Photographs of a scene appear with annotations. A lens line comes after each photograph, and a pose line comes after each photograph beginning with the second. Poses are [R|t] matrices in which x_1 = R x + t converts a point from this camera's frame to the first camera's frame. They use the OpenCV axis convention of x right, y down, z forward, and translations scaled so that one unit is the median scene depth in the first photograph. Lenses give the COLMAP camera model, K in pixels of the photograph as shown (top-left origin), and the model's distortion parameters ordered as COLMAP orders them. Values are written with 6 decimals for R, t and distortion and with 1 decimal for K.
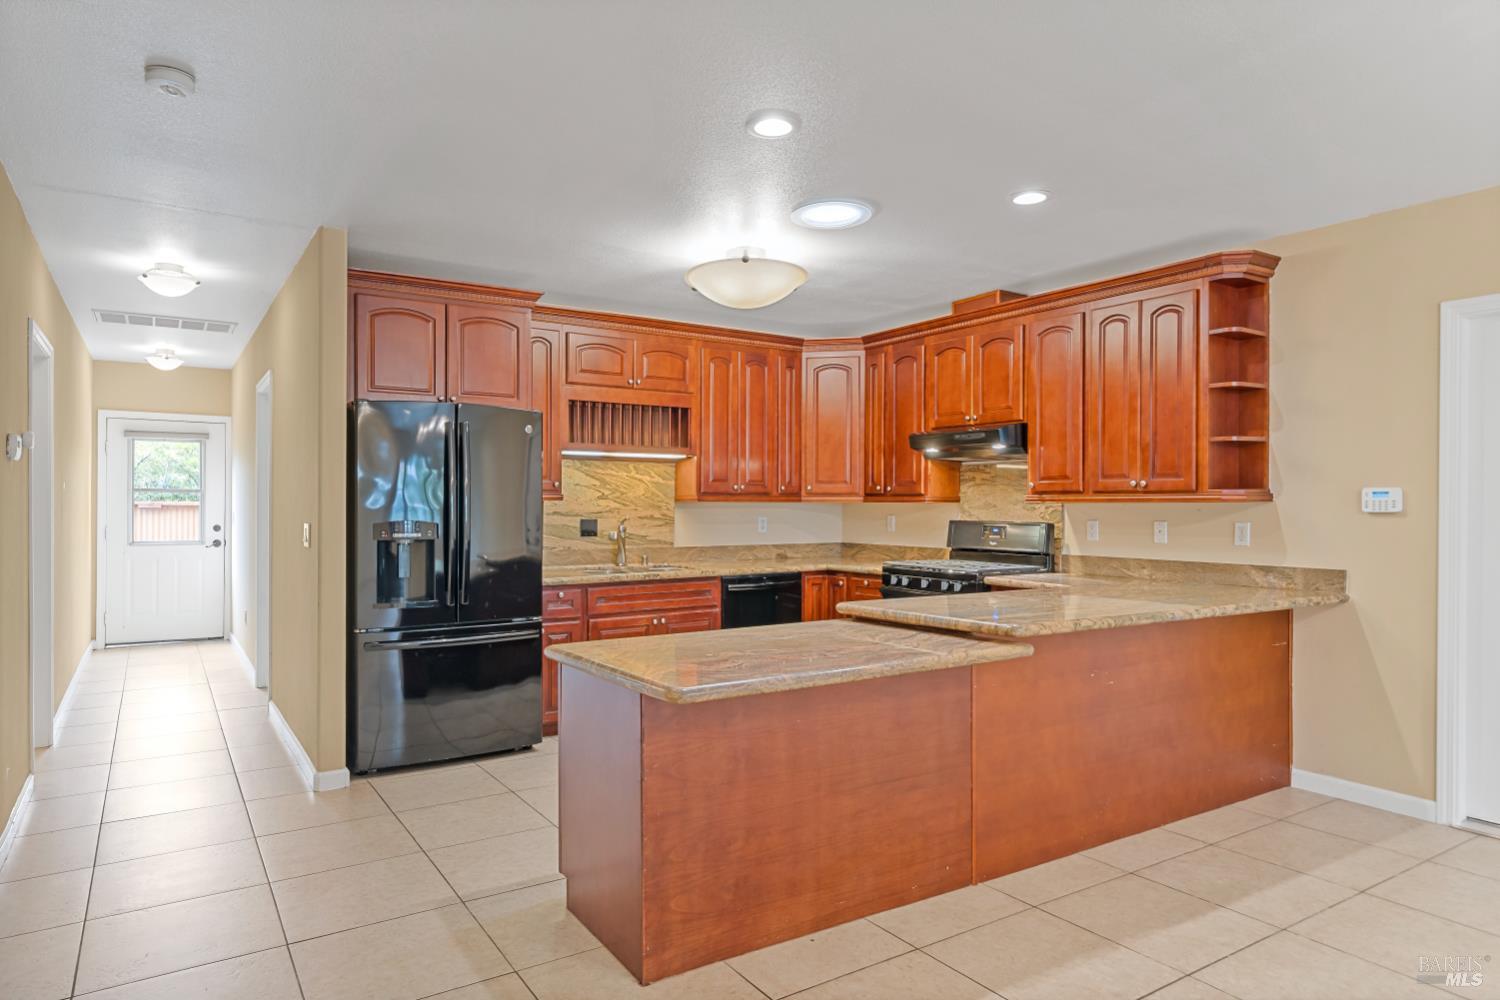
lens RADIAL K [[902.9, 0, 740.8], [0, 902.9, 508.4], [0, 0, 1]] dist [0.002535, 0.001805]
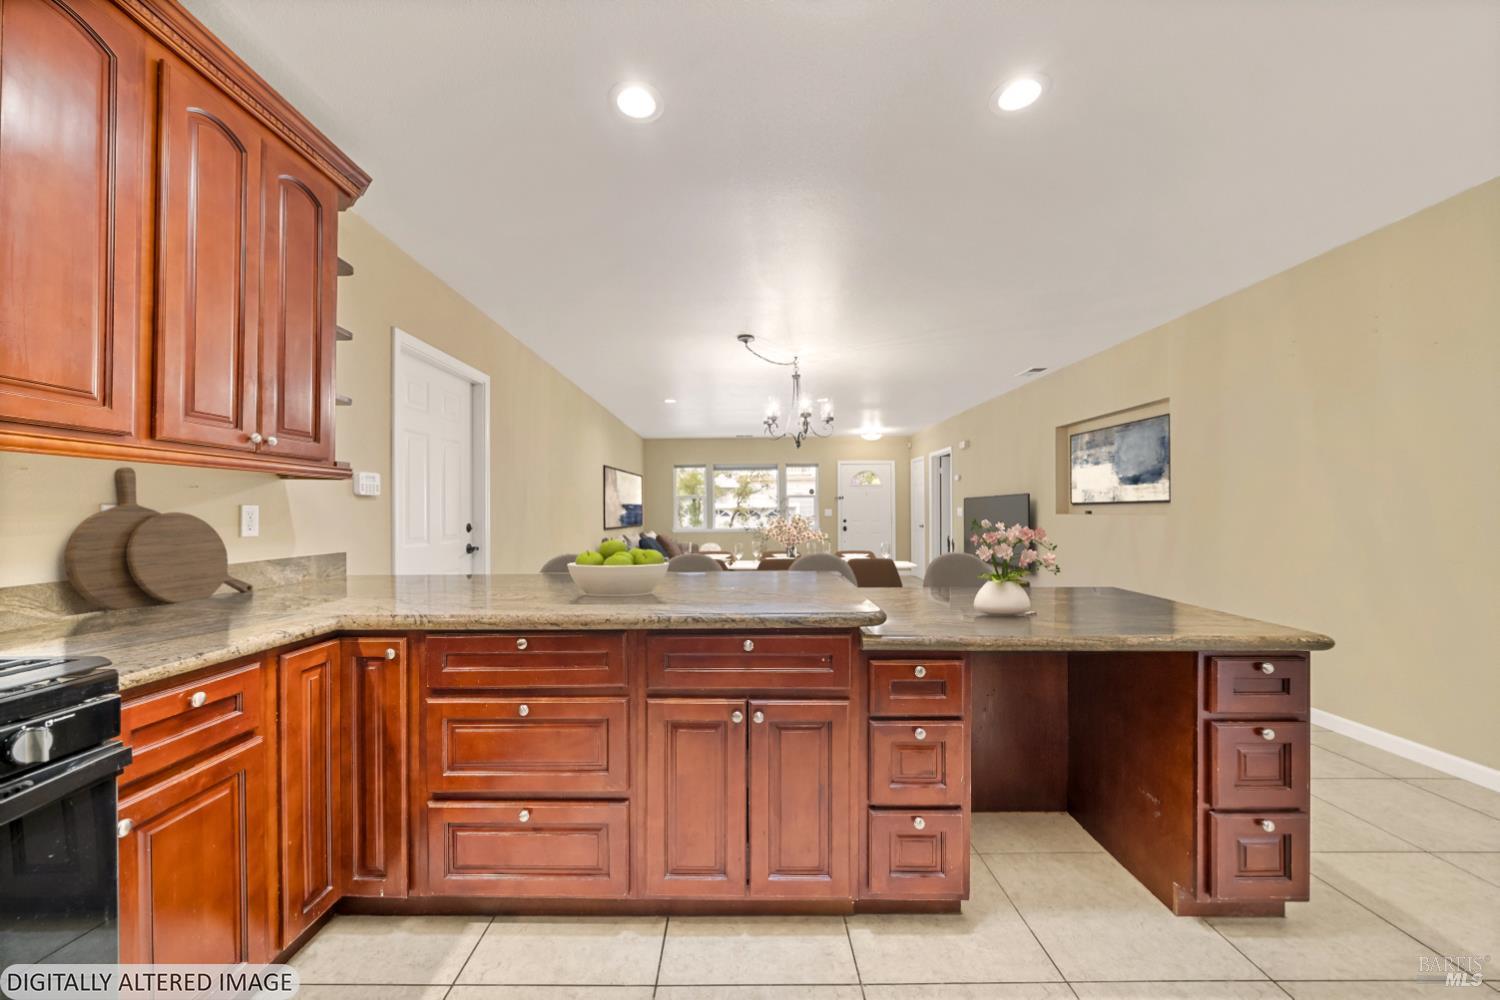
lens RADIAL K [[551.3, 0, 732.3], [0, 551.3, 509.3], [0, 0, 1]] dist [-0.011447, 0.000706]
pose [[-0.833300, 0.003903, 0.552807, -0.017987], [0.005154, 0.999986, 0.000710, 0.017073], [-0.552796, 0.003441, -0.833309, 0.957793]]
